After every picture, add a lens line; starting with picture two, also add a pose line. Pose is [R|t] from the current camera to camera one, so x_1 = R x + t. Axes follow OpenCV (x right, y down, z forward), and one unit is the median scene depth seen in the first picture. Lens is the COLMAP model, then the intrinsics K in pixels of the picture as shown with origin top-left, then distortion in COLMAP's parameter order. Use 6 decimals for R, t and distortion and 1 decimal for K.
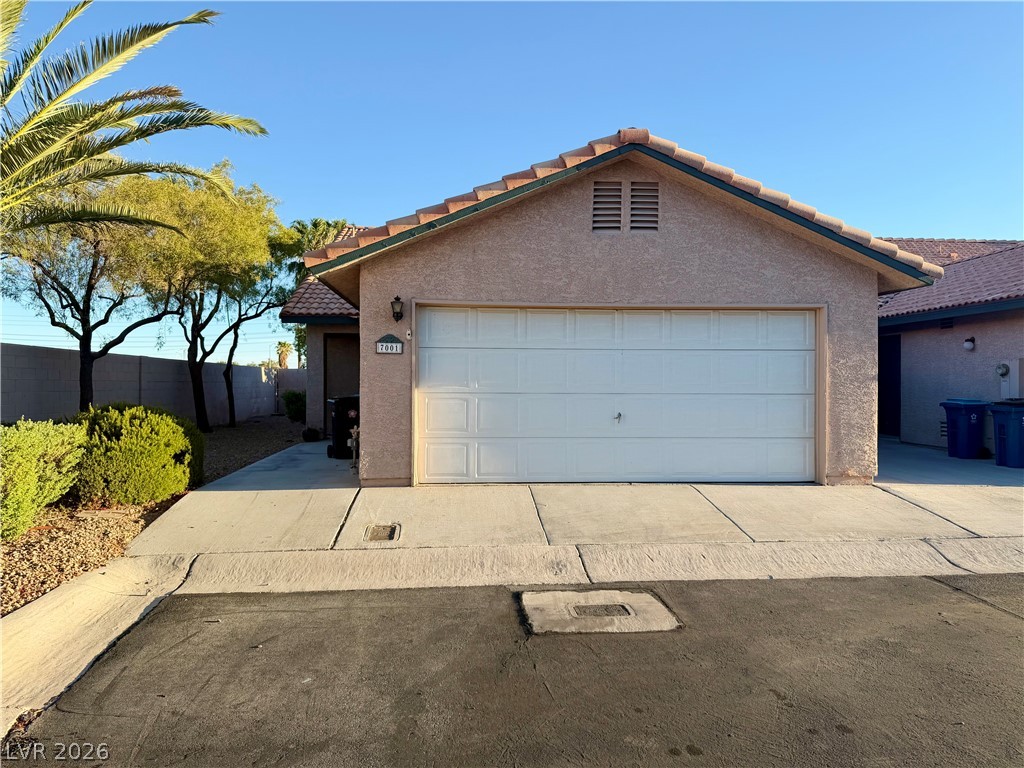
lens RADIAL K [[719.1, 0, 515.0], [0, 719.1, 381.5], [0, 0, 1]] dist [0.019249, -0.026796]
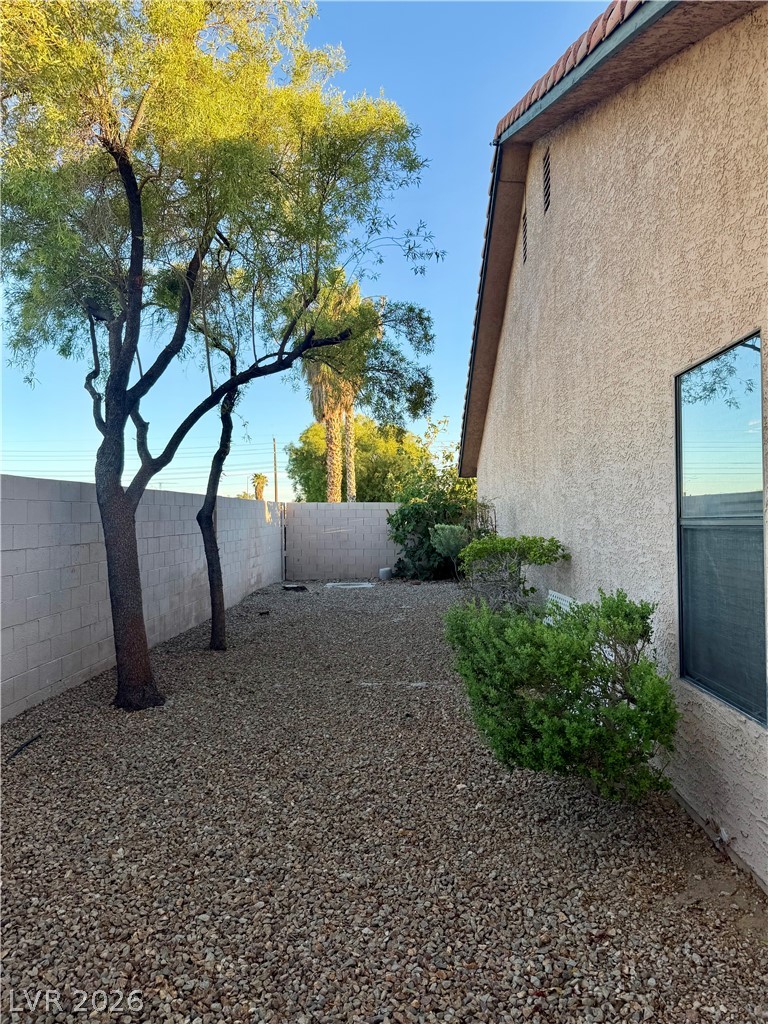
lens RADIAL K [[719.1, 0, 381.9], [0, 719.1, 513.1], [0, 0, 1]] dist [0.019249, -0.026796]
pose [[0.990854, -0.008446, -0.134672, -0.258695], [0.008522, 0.999964, -0.000012, -0.013073], [0.134668, -0.001135, 0.990890, 0.641180]]
